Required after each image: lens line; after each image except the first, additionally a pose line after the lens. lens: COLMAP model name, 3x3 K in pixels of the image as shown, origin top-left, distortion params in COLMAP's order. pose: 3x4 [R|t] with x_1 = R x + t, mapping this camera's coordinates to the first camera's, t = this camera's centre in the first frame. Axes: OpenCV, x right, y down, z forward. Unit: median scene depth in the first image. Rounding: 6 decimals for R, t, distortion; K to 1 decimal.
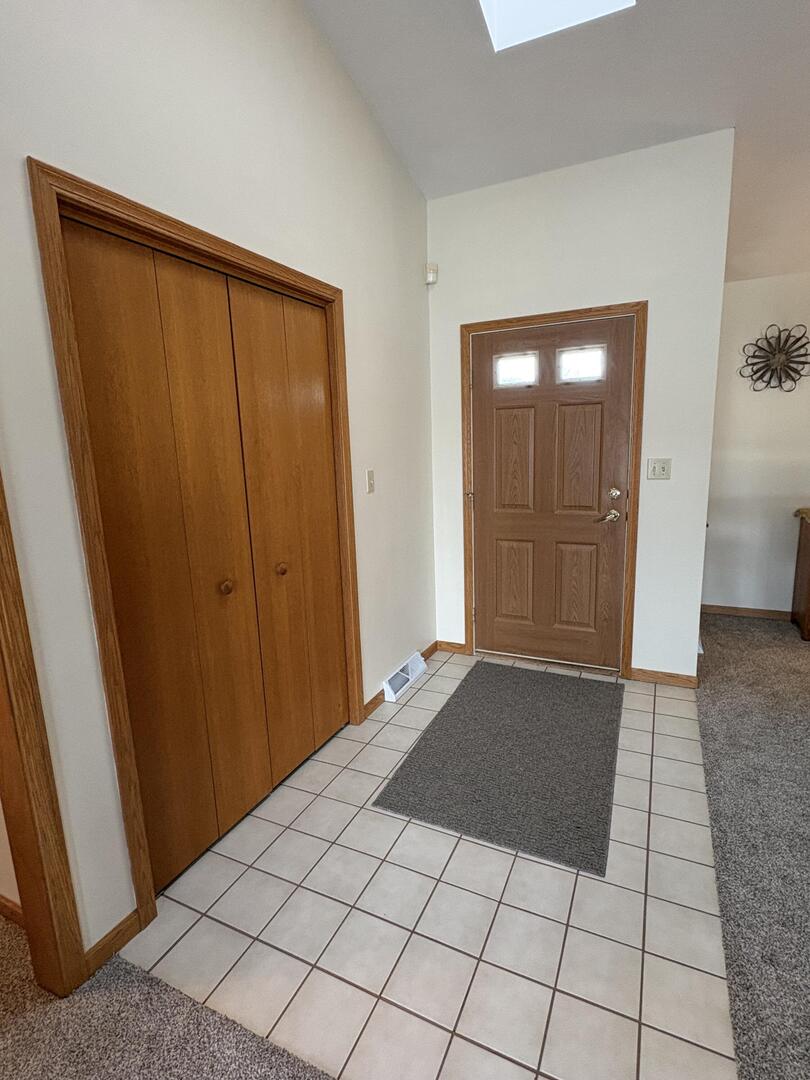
lens RADIAL K [[533.3, 0, 405.2], [0, 533.3, 538.3], [0, 0, 1]] dist [-0.001051, 0.000608]
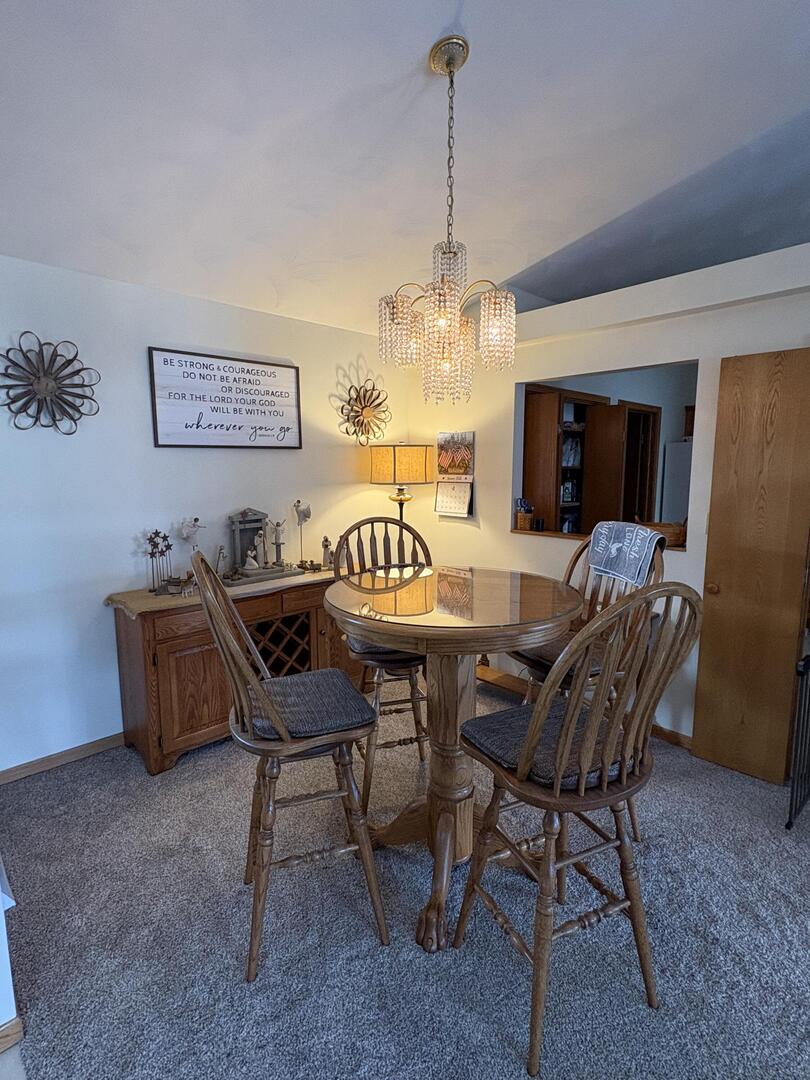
lens RADIAL K [[533.3, 0, 405.9], [0, 533.3, 535.5], [0, 0, 1]] dist [-0.001051, 0.000608]
pose [[0.347182, -0.091982, 0.933276, 0.249583], [0.159025, 0.986540, 0.038074, -0.120237], [-0.924216, 0.135196, 0.357136, 0.428614]]
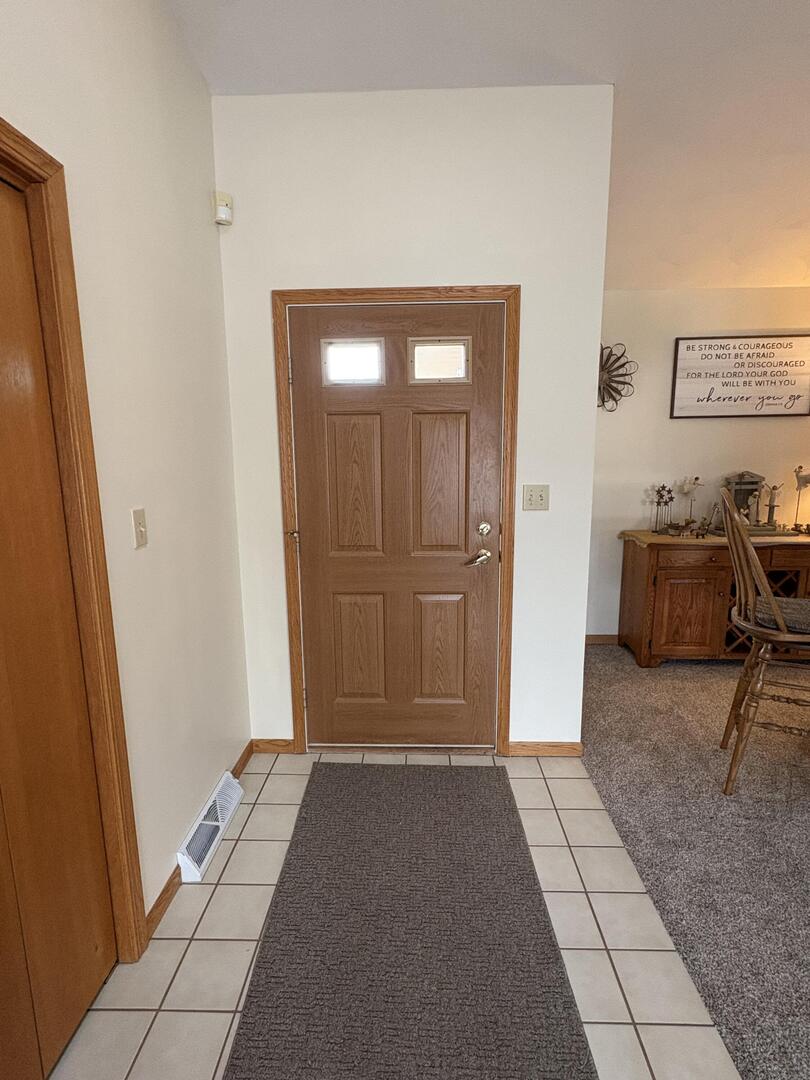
lens RADIAL K [[533.3, 0, 402.4], [0, 533.3, 538.7], [0, 0, 1]] dist [-0.001051, 0.000608]
pose [[0.917500, -0.044604, 0.395226, -0.028392], [0.051809, 0.998628, -0.007570, -0.066136], [-0.394346, 0.027422, 0.918553, 0.311771]]
